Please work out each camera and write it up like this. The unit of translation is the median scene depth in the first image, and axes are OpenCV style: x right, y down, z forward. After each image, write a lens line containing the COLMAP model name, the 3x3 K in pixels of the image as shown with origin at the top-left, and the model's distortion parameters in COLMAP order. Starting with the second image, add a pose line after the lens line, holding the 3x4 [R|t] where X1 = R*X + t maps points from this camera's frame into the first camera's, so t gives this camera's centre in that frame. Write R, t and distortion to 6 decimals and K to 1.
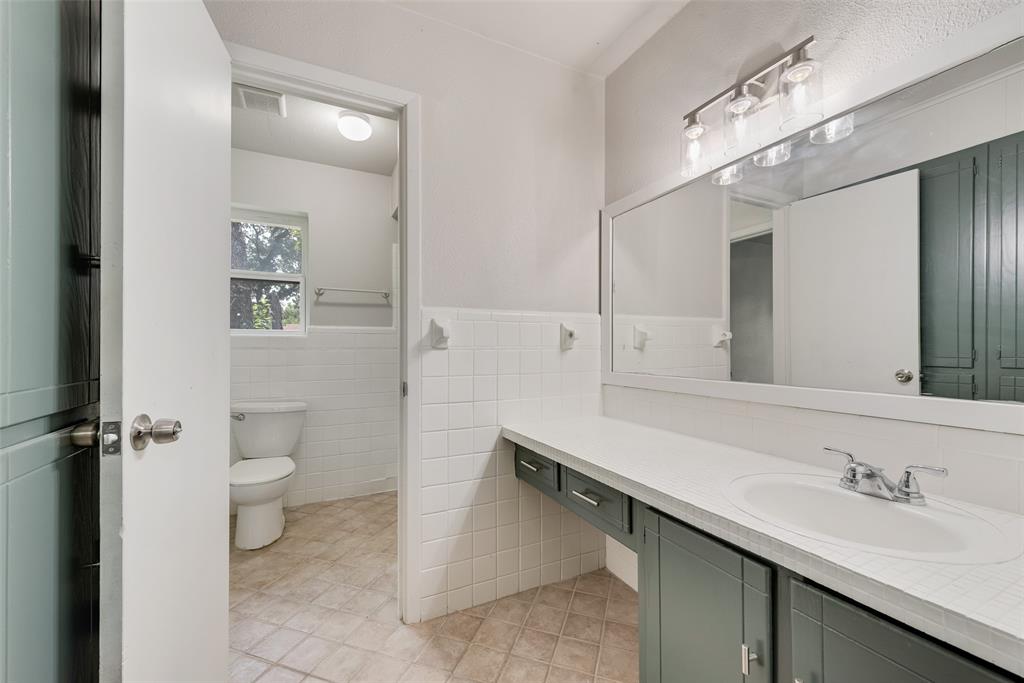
lens RADIAL K [[401.4, 0, 509.9], [0, 401.4, 345.2], [0, 0, 1]] dist [0.011338, -0.002246]
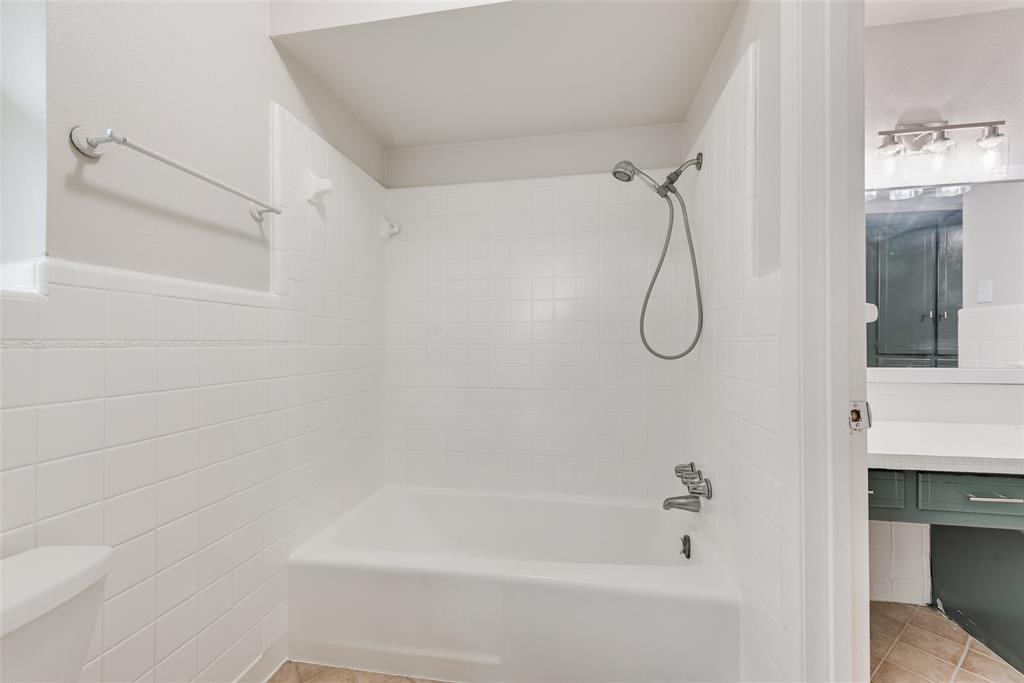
lens RADIAL K [[401.4, 0, 514.9], [0, 401.4, 341.6], [0, 0, 1]] dist [0.011338, -0.002246]
pose [[0.581524, -0.002681, 0.813525, -0.532648], [-0.001094, 0.999991, 0.004077, 0.006697], [-0.813528, -0.003261, 0.581516, 0.575502]]
